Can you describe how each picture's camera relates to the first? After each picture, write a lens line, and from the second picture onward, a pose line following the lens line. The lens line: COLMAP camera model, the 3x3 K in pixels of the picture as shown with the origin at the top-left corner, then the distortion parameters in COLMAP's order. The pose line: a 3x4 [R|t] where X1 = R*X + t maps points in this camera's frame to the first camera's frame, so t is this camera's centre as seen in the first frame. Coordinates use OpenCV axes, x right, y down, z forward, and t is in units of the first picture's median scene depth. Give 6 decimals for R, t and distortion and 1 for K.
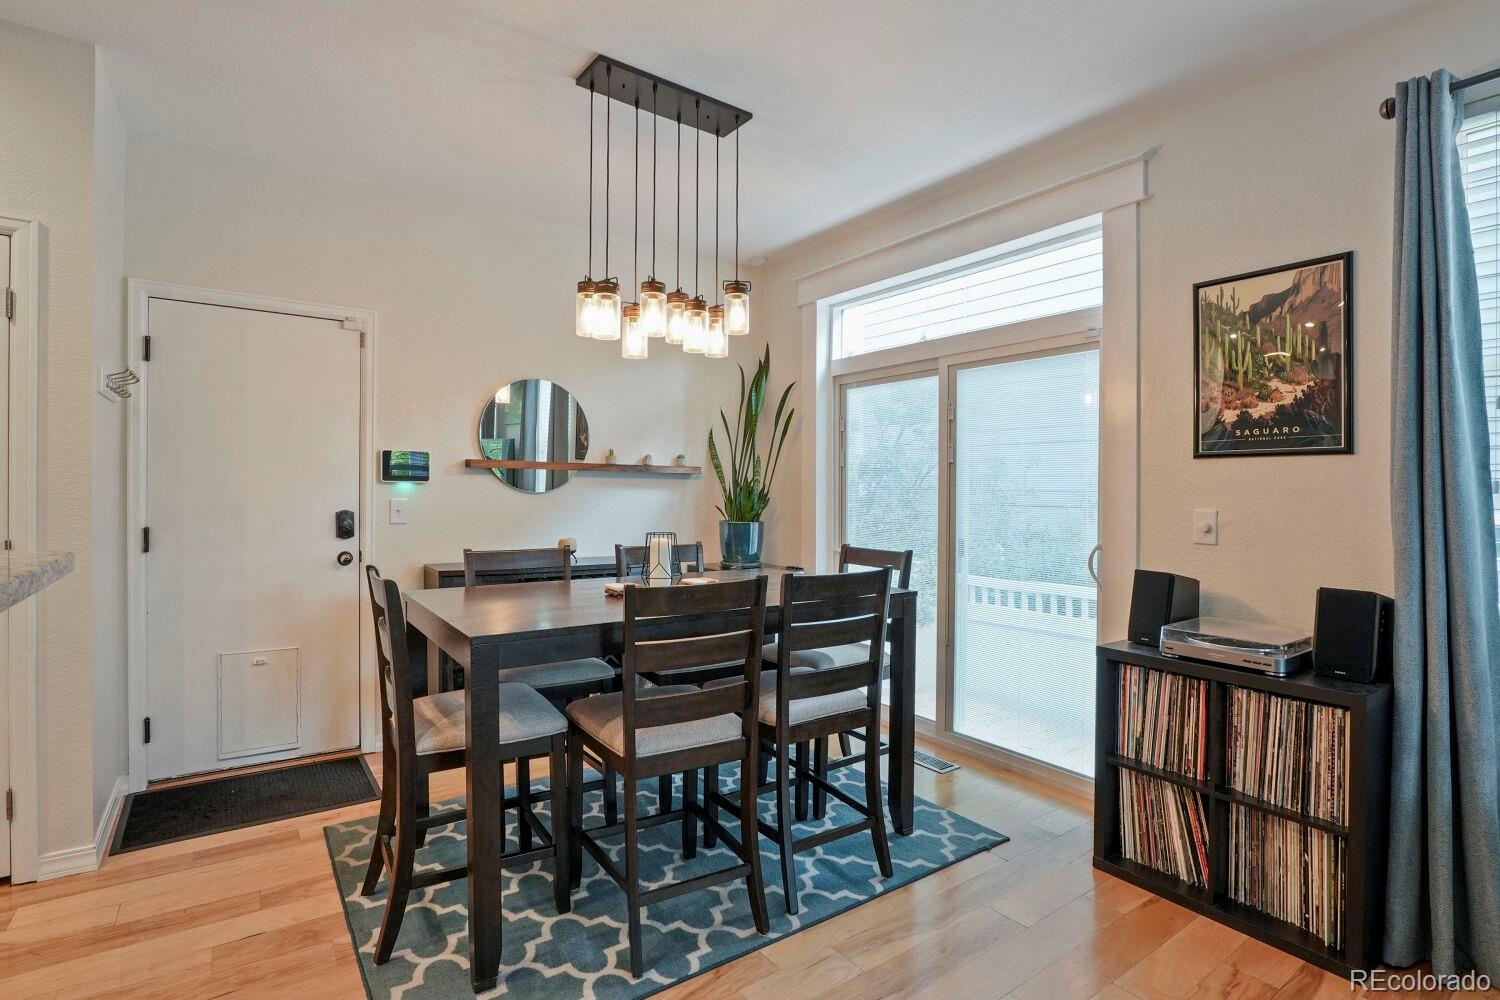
lens RADIAL K [[743.5, 0, 773.8], [0, 743.5, 499.9], [0, 0, 1]] dist [-0.028753, 0.000677]
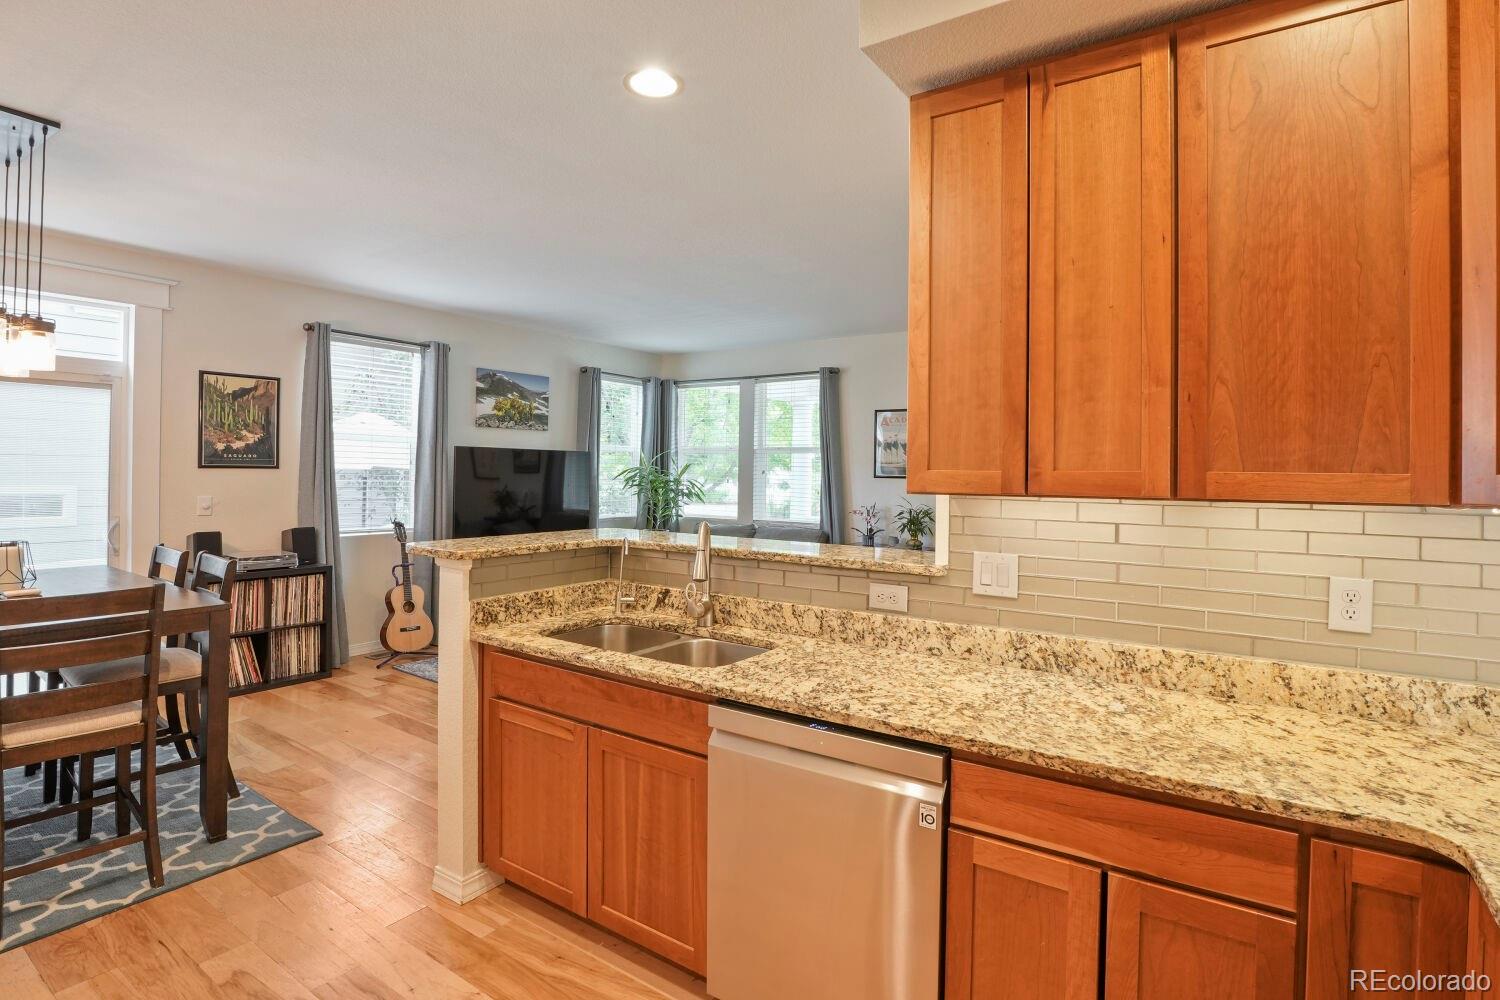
lens RADIAL K [[713.4, 0, 762.6], [0, 713.4, 469.9], [0, 0, 1]] dist [-0.024144, 0.000499]
pose [[-0.345592, -0.012739, 0.938298, -1.562806], [-0.007304, 0.999914, 0.010886, -0.083658], [-0.938356, -0.003091, -0.345656, 0.319186]]
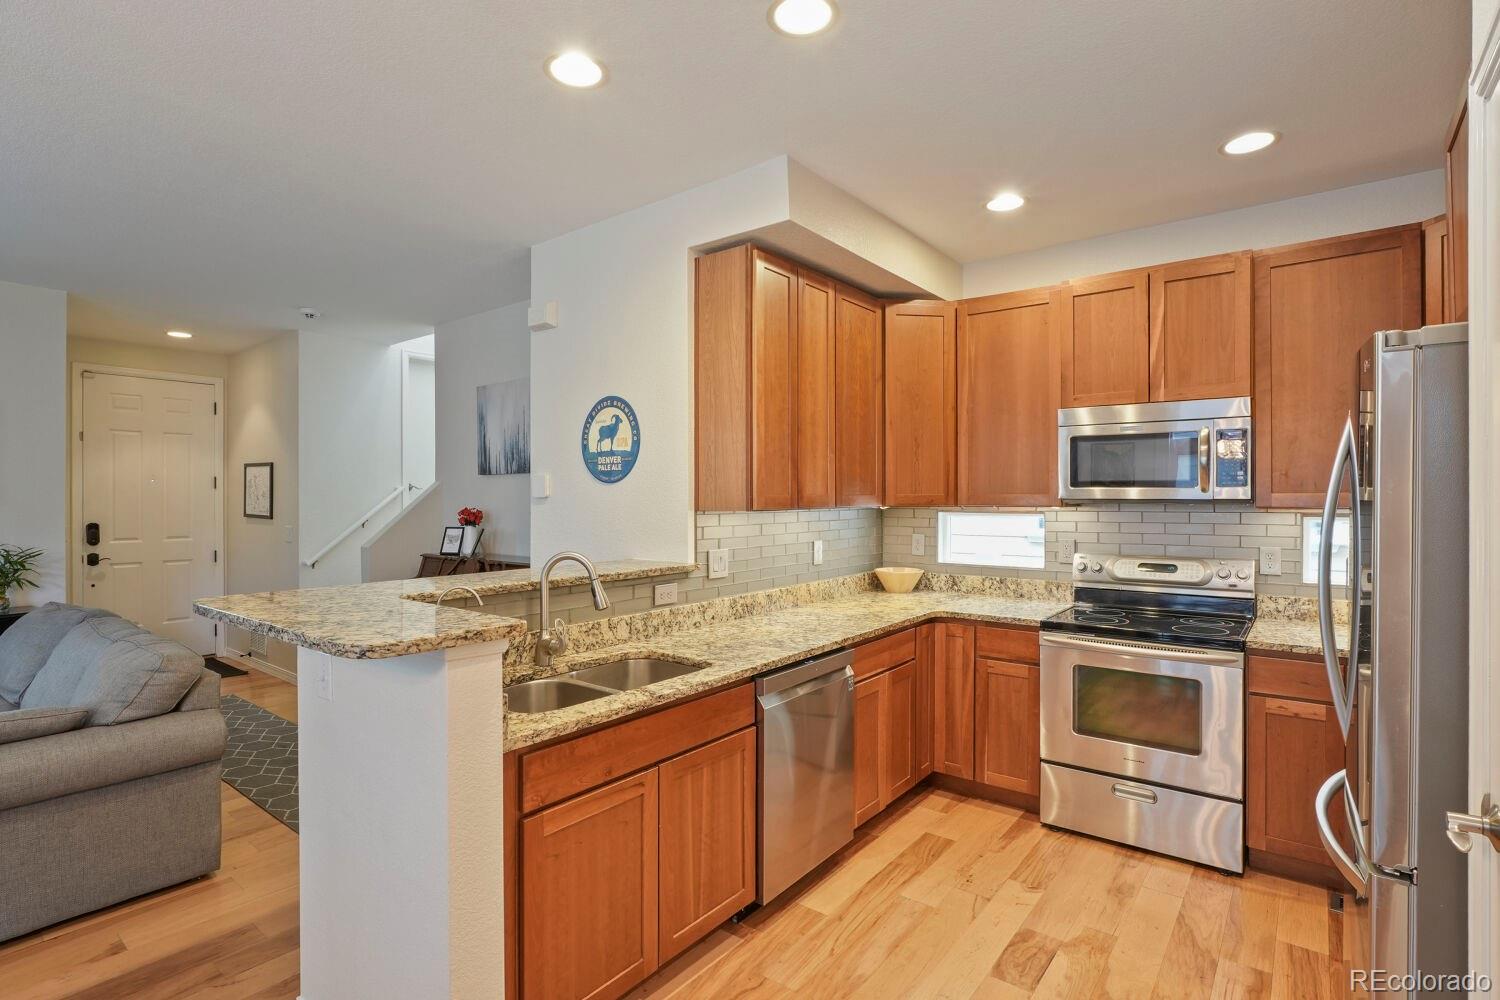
lens RADIAL K [[741.9, 0, 753.2], [0, 741.9, 497.6], [0, 0, 1]] dist [-0.036801, 0.014576]
pose [[-0.963590, -0.009104, -0.267228, -0.582353], [-0.011525, 0.999906, 0.007491, -0.080712], [0.267134, 0.010299, -0.963604, 1.053779]]
